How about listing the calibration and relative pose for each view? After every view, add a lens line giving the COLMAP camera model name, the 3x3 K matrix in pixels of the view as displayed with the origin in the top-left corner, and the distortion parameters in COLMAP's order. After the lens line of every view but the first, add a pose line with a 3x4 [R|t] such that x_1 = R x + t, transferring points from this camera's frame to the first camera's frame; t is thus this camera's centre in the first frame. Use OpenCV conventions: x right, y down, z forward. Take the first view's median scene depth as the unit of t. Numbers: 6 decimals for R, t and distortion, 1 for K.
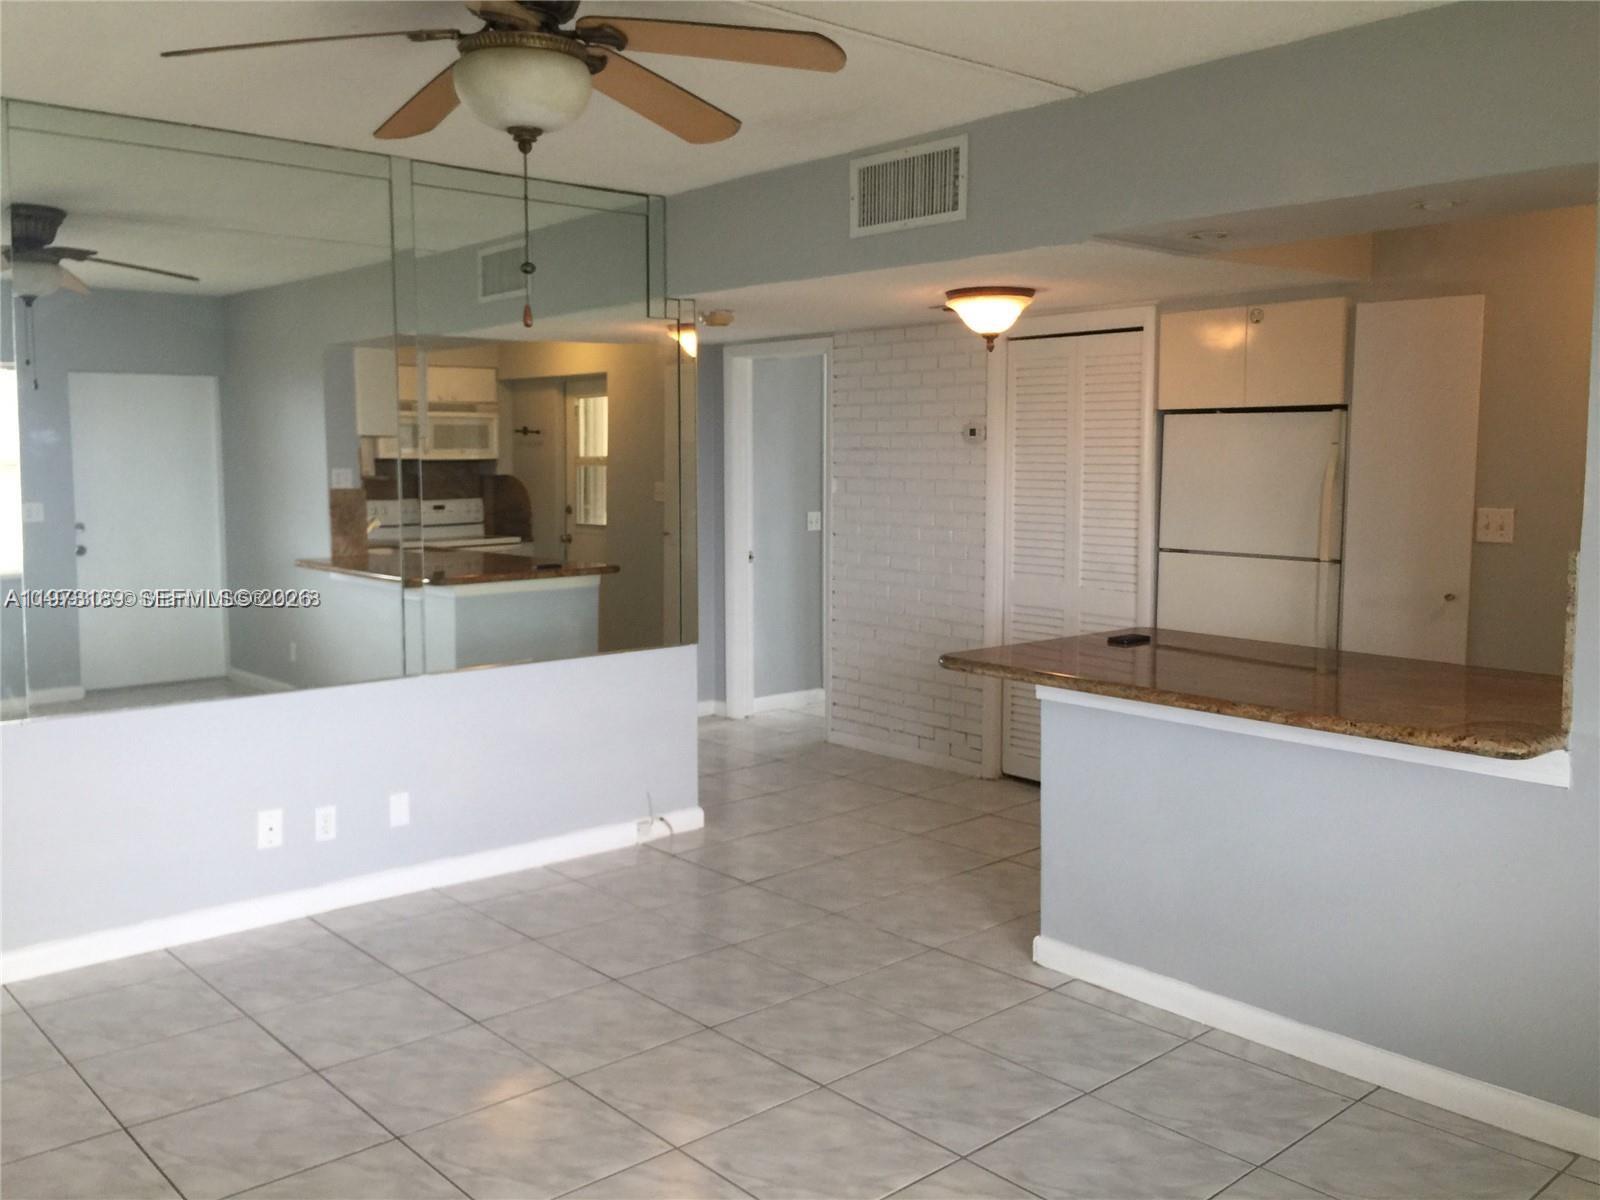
lens RADIAL K [[1354.1, 0, 793.8], [0, 1354.1, 582.5], [0, 0, 1]] dist [0.081948, -0.105117]
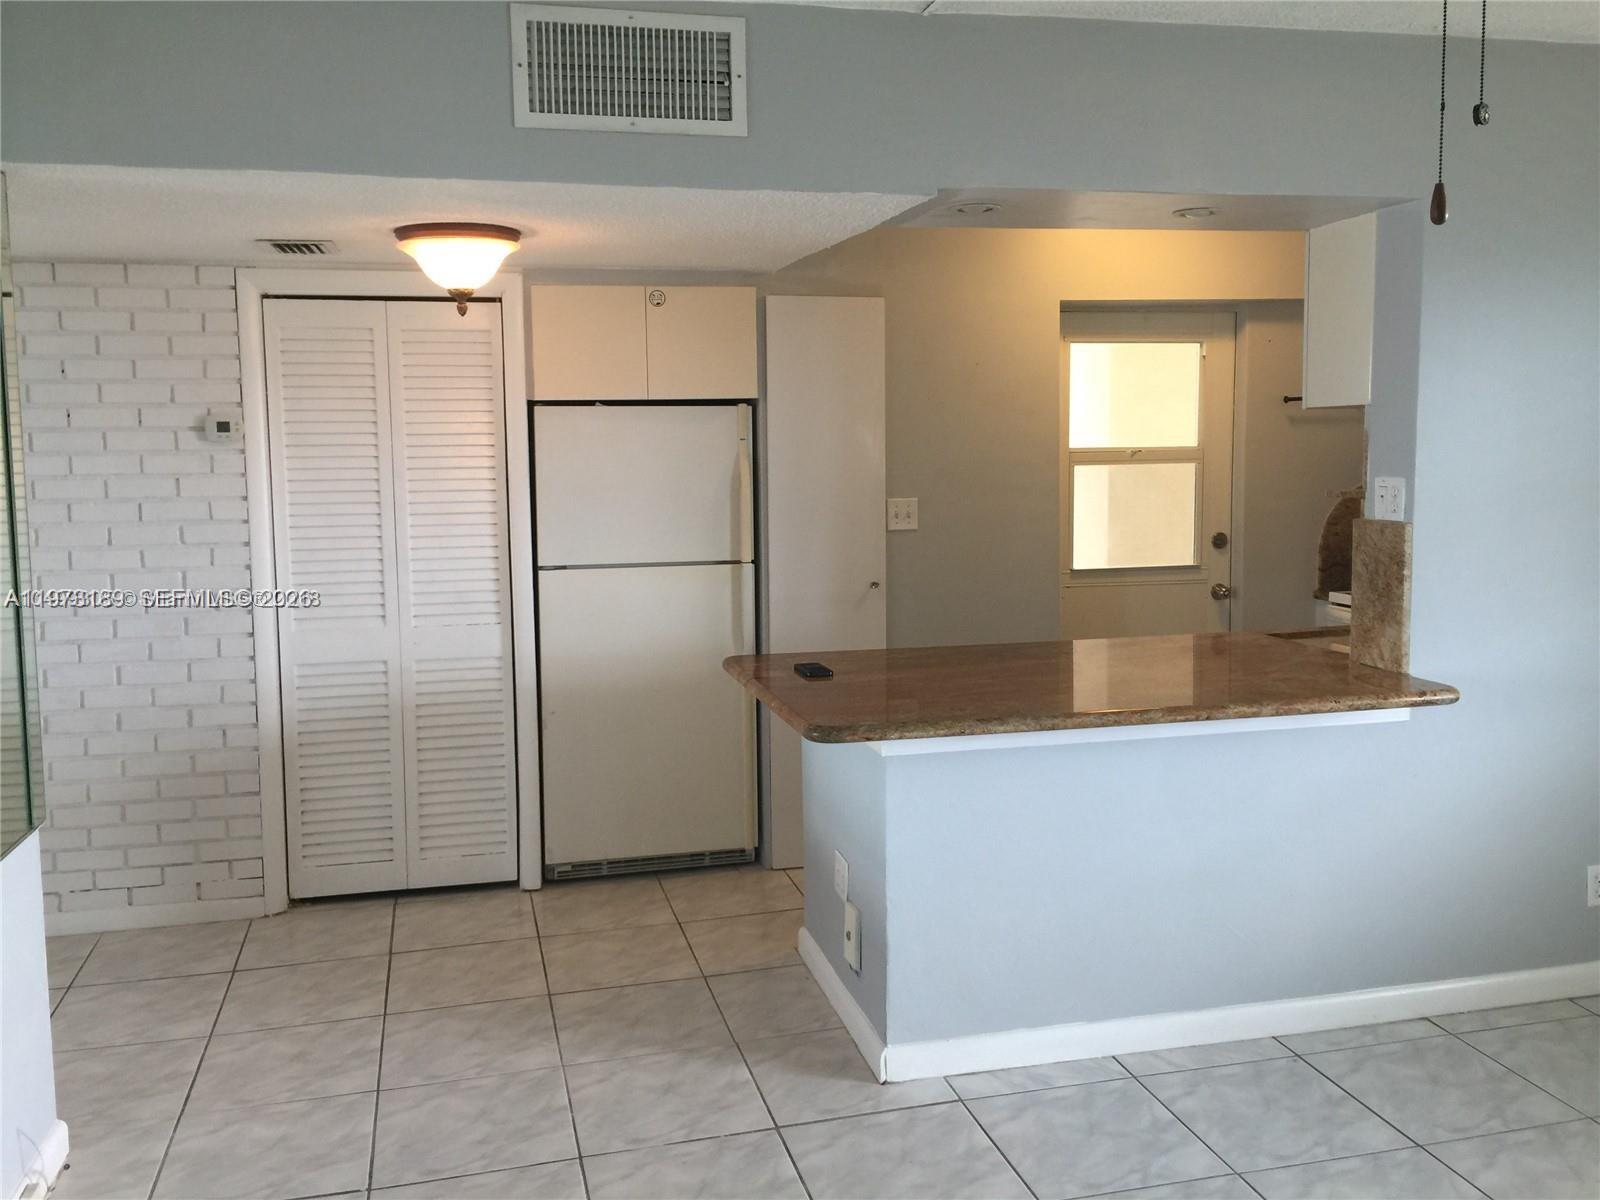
lens RADIAL K [[1351.0, 0, 799.4], [0, 1351.0, 573.1], [0, 0, 1]] dist [0.077654, -0.114794]
pose [[0.483551, -0.095675, 0.870071, -0.459376], [0.100074, 0.993533, 0.053634, -0.060894], [-0.869577, 0.061137, 0.489999, 0.556804]]
